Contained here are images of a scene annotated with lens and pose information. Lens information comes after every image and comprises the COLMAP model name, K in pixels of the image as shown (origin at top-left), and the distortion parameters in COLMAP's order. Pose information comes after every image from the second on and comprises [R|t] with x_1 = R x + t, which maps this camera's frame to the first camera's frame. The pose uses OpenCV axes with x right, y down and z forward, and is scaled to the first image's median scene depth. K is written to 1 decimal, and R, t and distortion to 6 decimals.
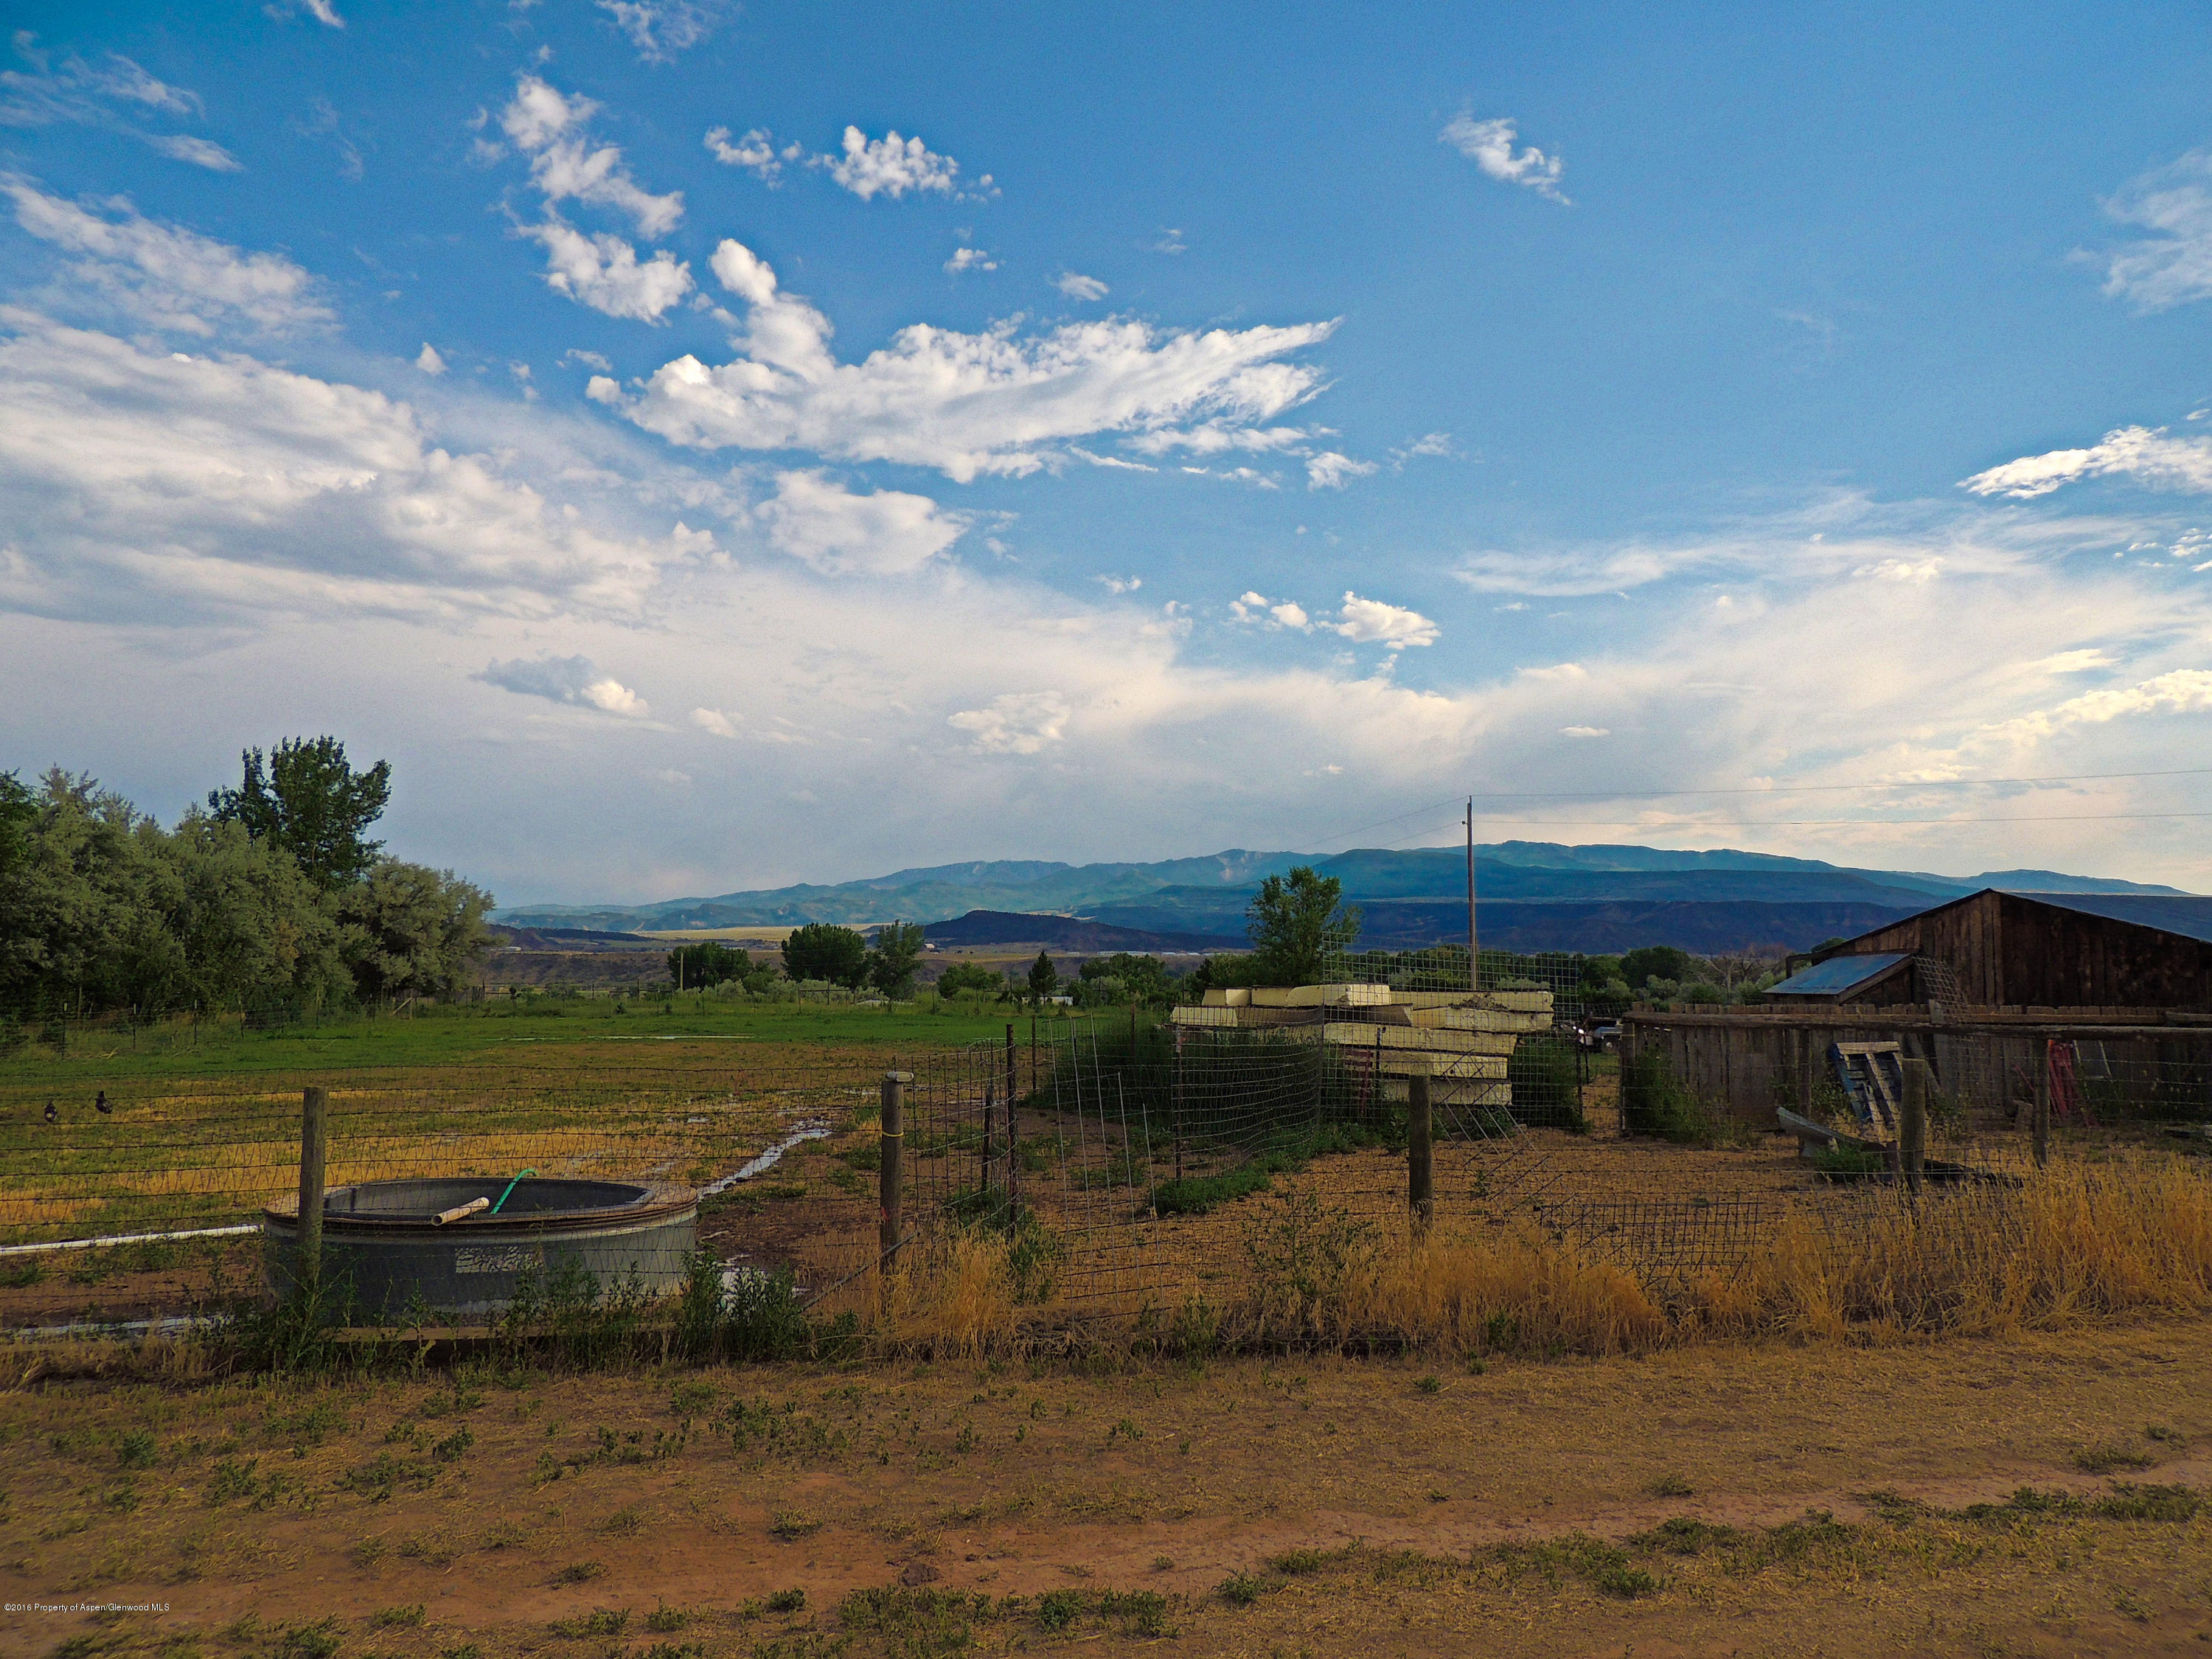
lens RADIAL K [[1588.8, 0, 1108.3], [0, 1588.8, 831.0], [0, 0, 1]] dist [-0.012621, -0.009309]
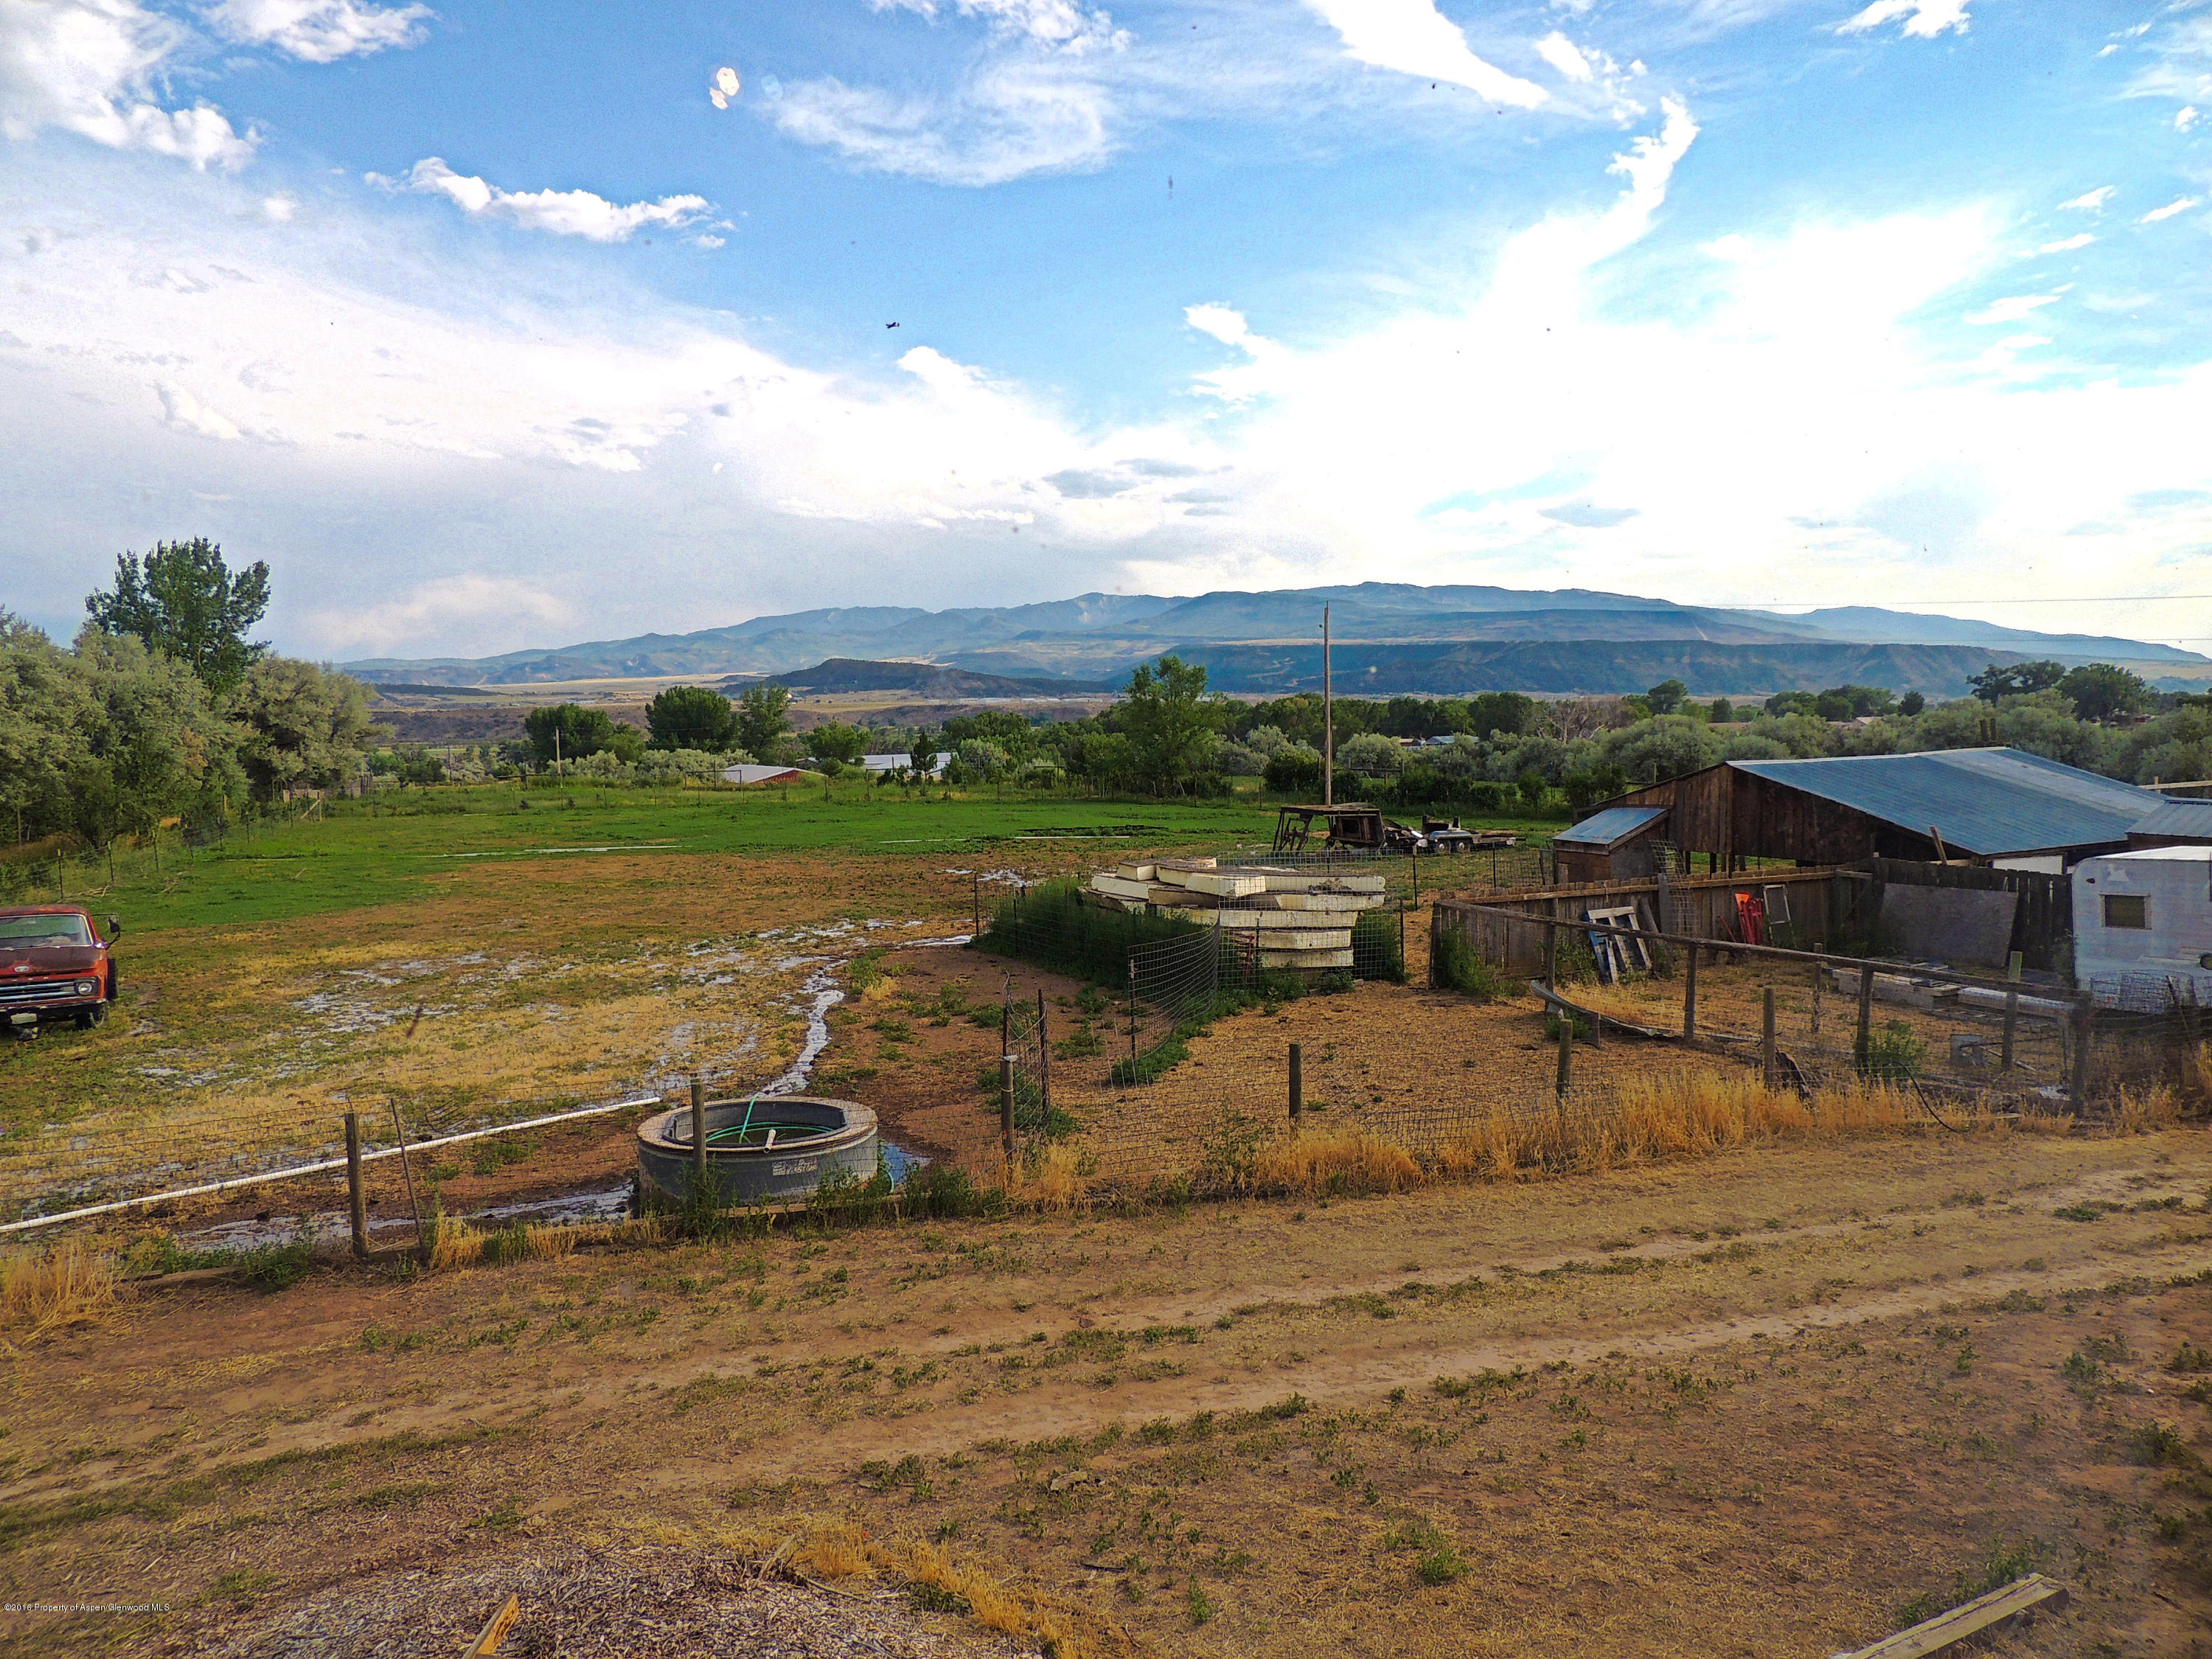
lens RADIAL K [[1588.8, 0, 1105.2], [0, 1588.8, 832.3], [0, 0, 1]] dist [-0.012621, -0.009309]
pose [[0.996175, -0.023664, 0.084111, -0.074645], [0.009877, 0.986955, 0.160692, -0.169788], [-0.086817, -0.159246, 0.983414, -0.325120]]
